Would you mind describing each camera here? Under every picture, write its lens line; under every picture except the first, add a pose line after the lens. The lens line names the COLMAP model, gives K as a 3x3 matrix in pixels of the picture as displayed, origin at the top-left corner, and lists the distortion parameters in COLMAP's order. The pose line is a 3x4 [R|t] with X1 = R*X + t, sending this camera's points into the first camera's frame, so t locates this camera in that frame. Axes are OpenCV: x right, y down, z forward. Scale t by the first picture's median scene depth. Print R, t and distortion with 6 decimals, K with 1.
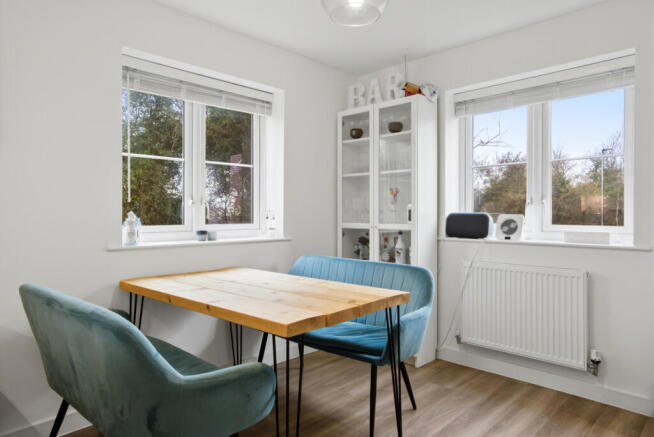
lens RADIAL K [[406.1, 0, 327.0], [0, 406.1, 218.5], [0, 0, 1]] dist [0.002735, 0.000235]
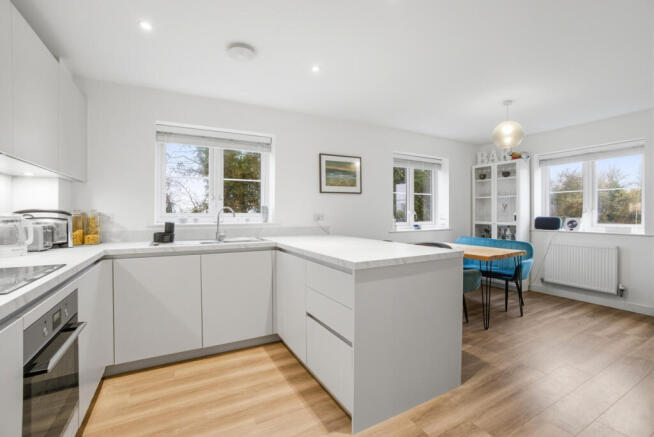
lens RADIAL K [[299.6, 0, 327.0], [0, 299.6, 218.5], [0, 0, 1]] dist [-0.002347, 0.000241]
pose [[0.968388, 0.002078, -0.249440, -0.323679], [-0.000158, 0.999970, 0.007717, -0.015975], [0.249448, -0.007434, 0.968360, -0.664666]]
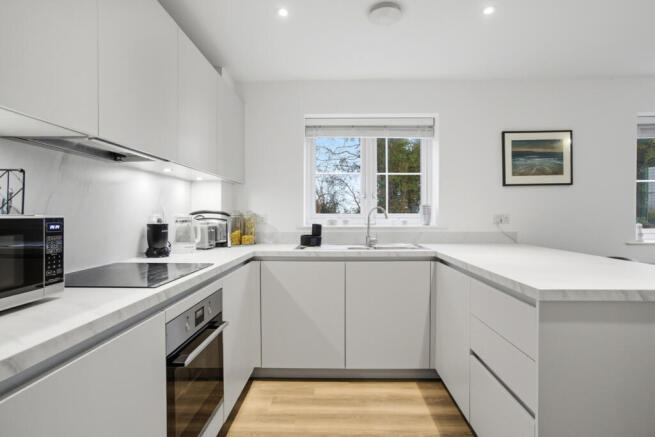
lens RADIAL K [[359.6, 0, 327.5], [0, 359.6, 218.5], [0, 0, 1]] dist [-0.001853, 0.000593]
pose [[0.724343, 0.006335, -0.689411, -0.302454], [-0.004443, 0.999980, 0.004522, -0.017188], [0.689426, -0.000213, 0.724356, -0.619239]]
